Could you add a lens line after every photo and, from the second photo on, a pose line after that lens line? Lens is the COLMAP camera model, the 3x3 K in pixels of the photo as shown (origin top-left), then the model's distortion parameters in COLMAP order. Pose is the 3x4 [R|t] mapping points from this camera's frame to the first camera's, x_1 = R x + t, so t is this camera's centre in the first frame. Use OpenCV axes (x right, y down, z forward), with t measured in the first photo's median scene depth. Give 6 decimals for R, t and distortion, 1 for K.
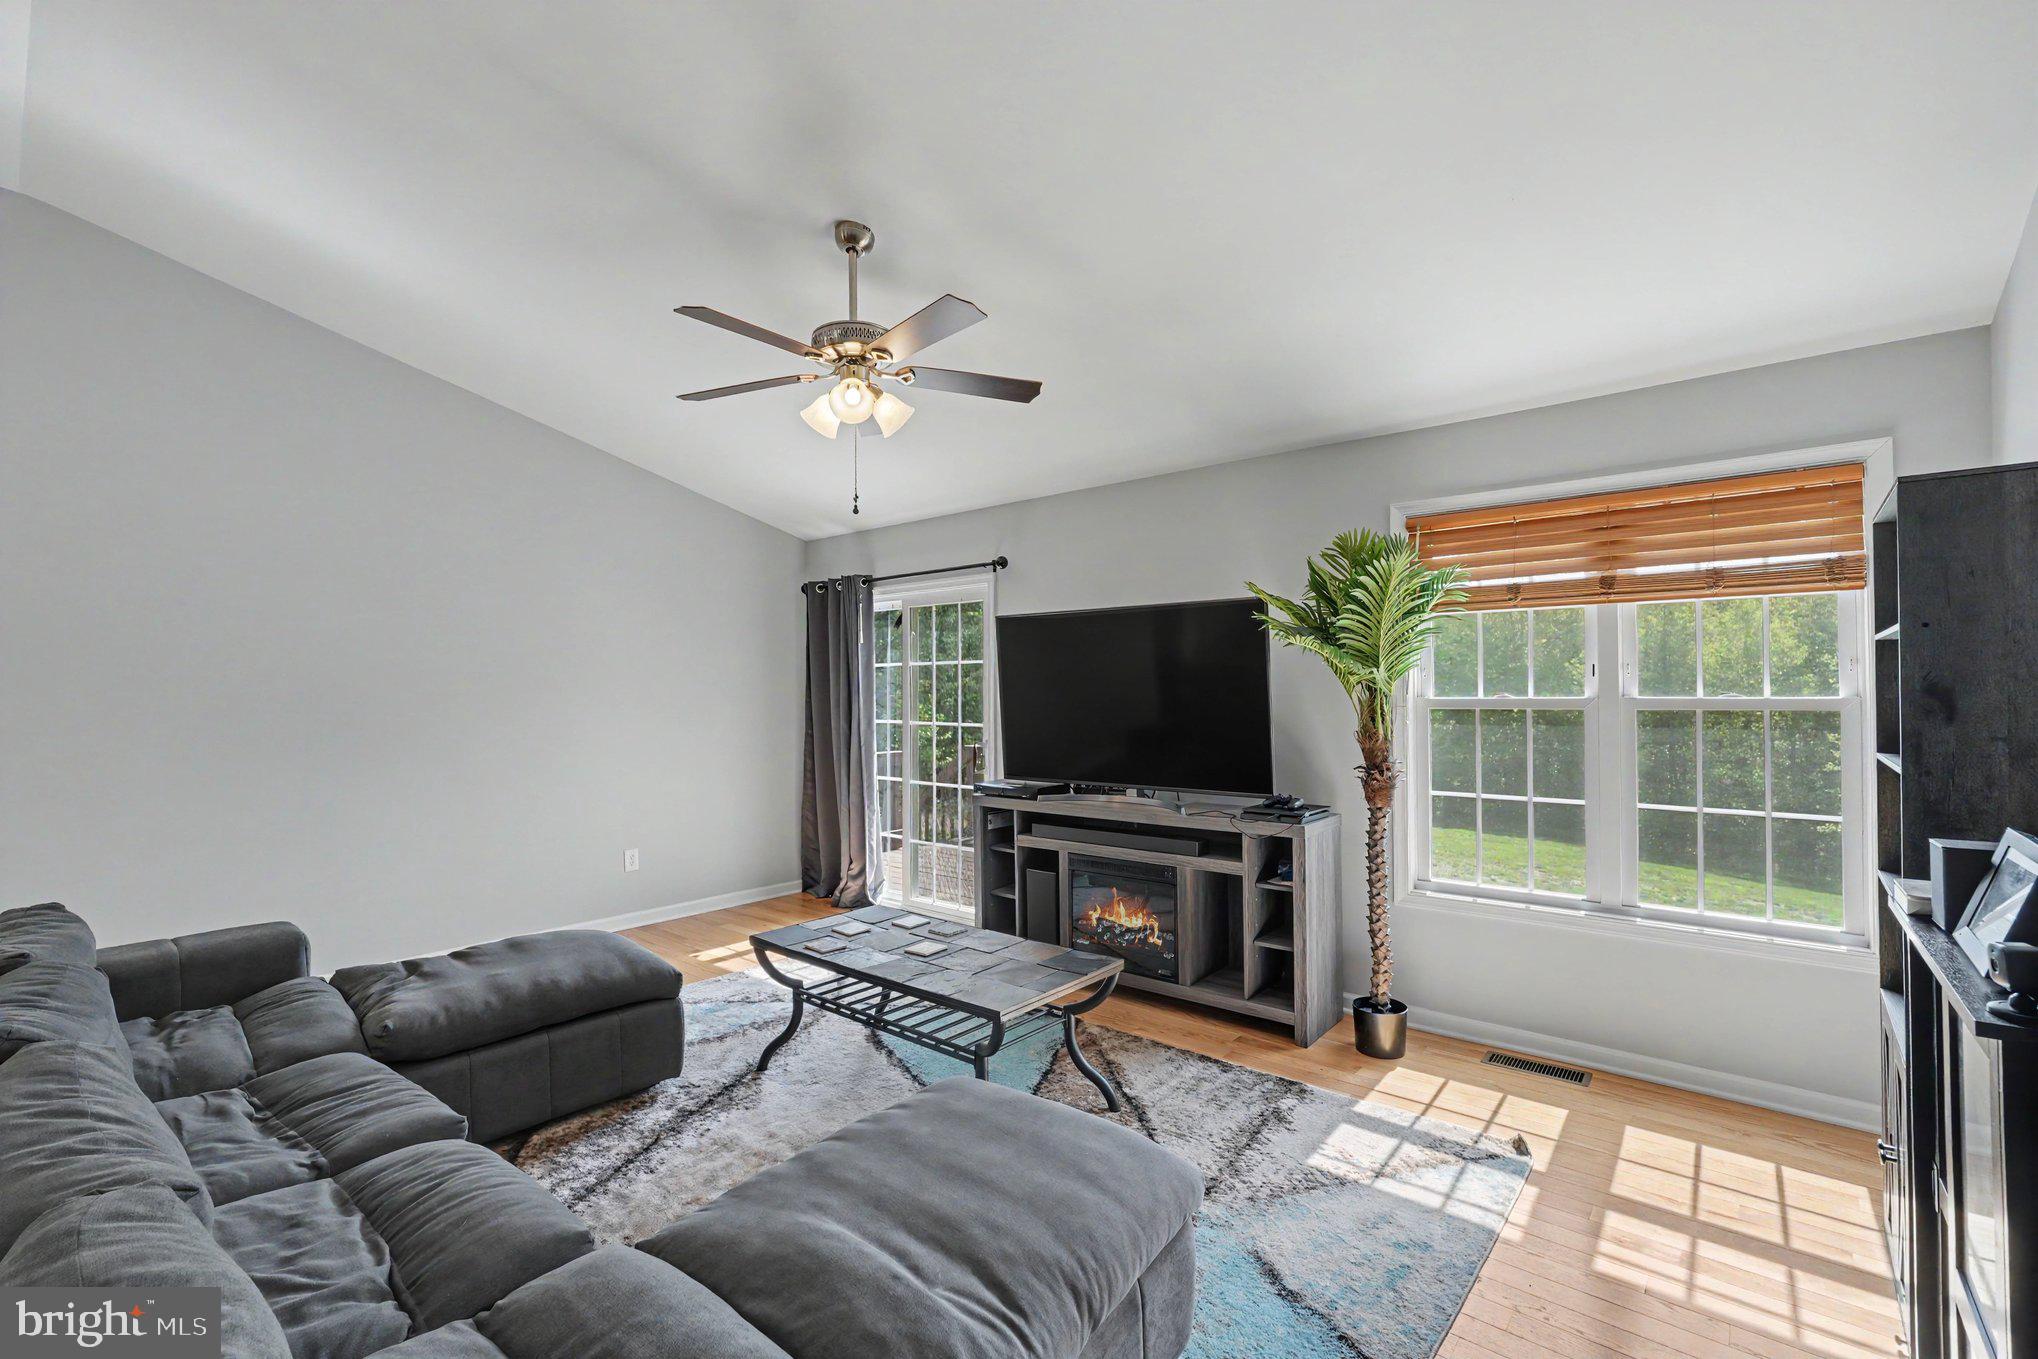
lens RADIAL K [[897.4, 0, 1017.4], [0, 897.4, 680.8], [0, 0, 1]] dist [-0.036696, 0.019714]
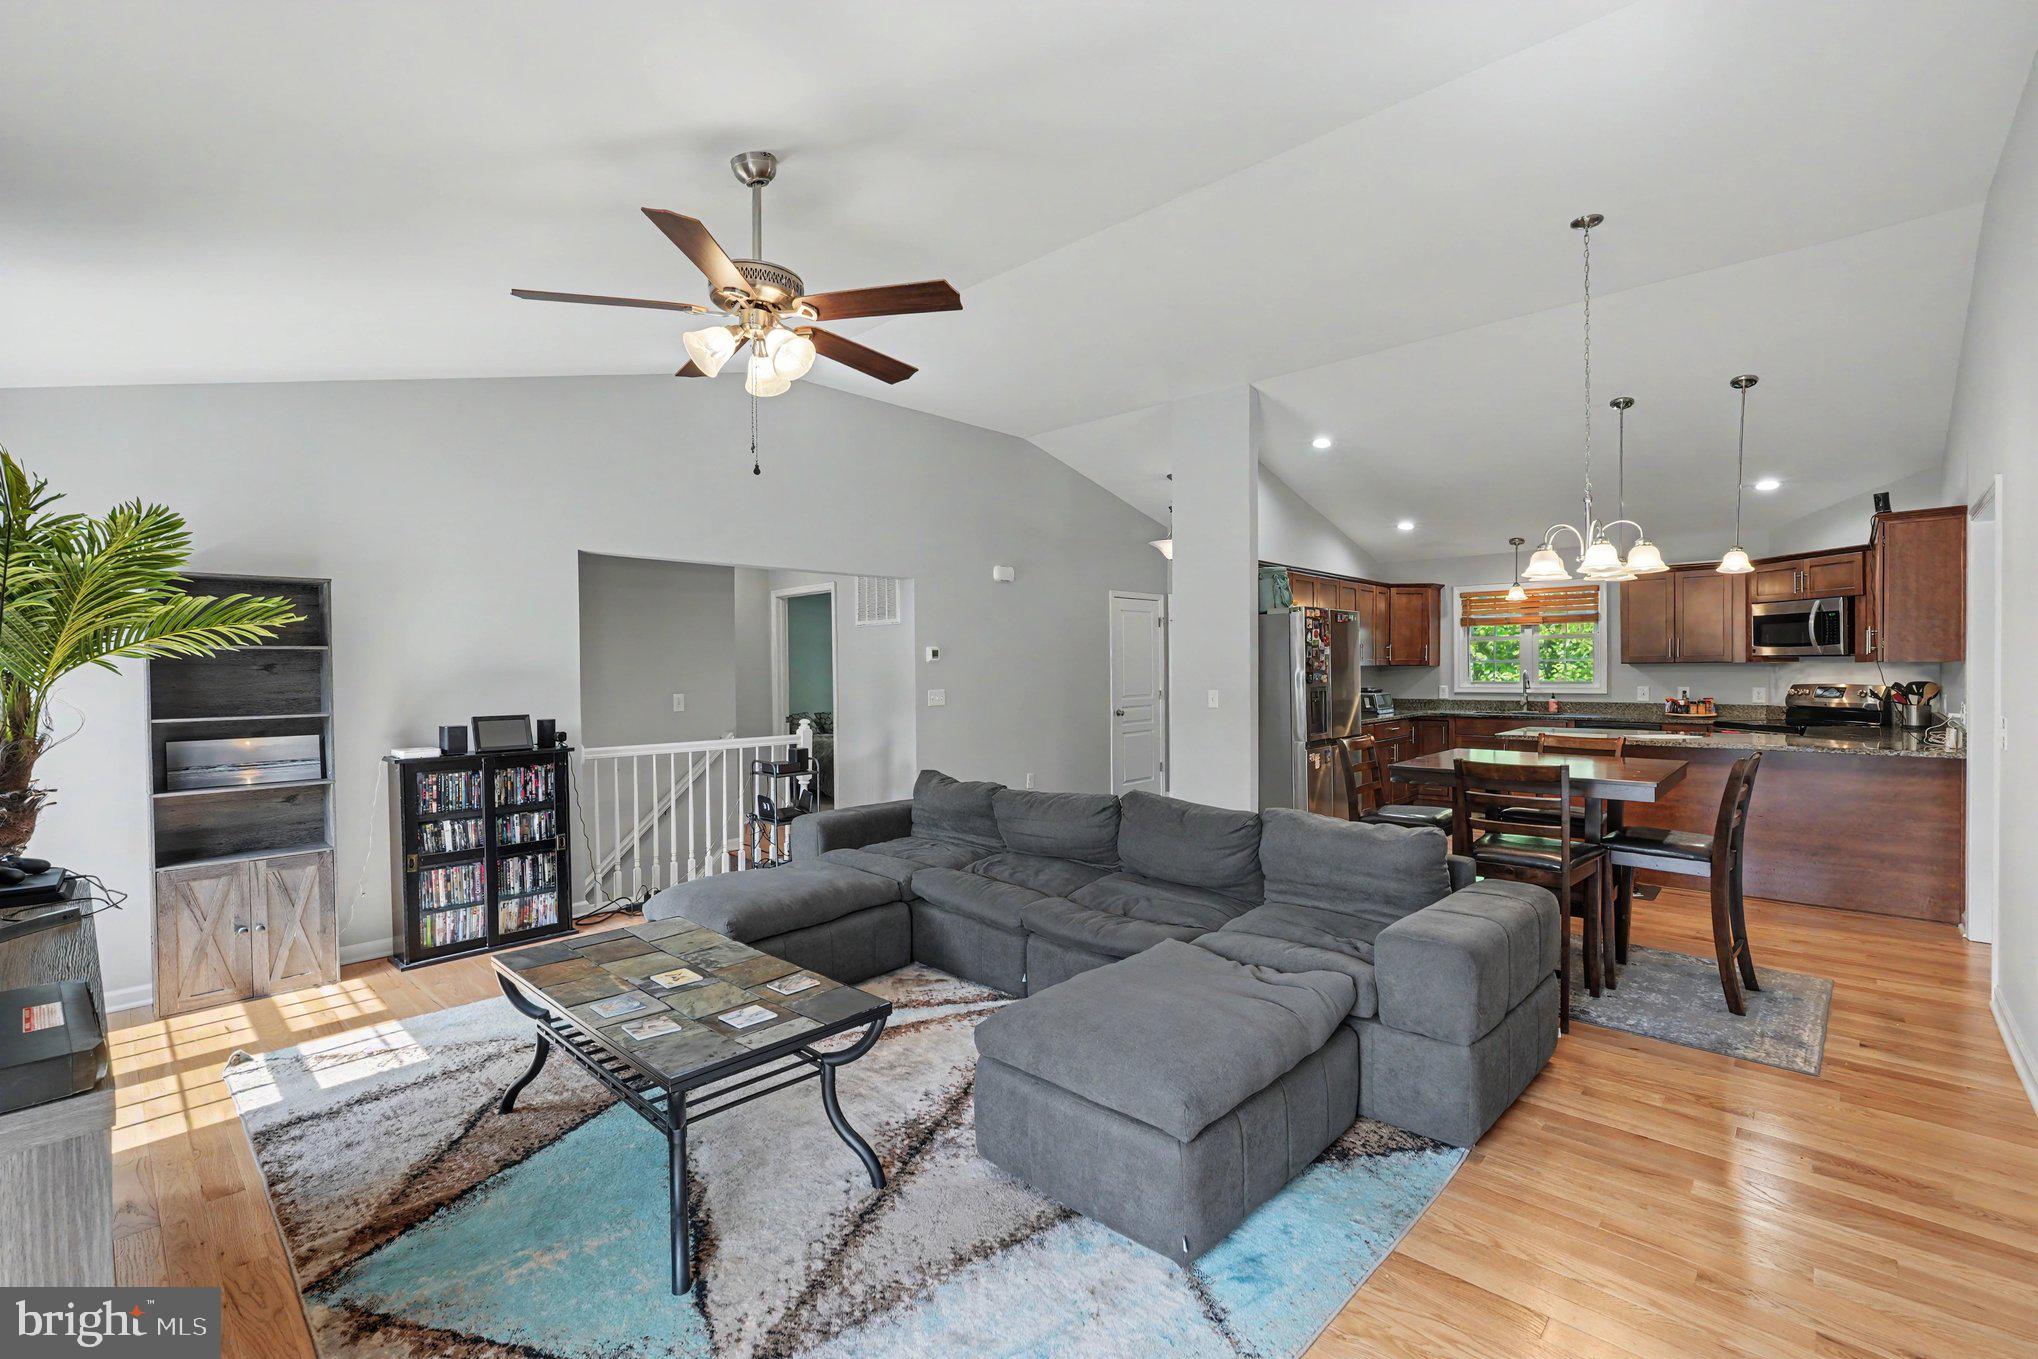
lens RADIAL K [[897.4, 0, 1017.4], [0, 897.4, 680.8], [0, 0, 1]] dist [-0.036696, 0.019714]
pose [[-0.998155, 0.005339, 0.060490, -0.546417], [0.004895, 0.999960, -0.007484, 0.033658], [-0.060527, -0.007175, -0.998141, 2.109001]]
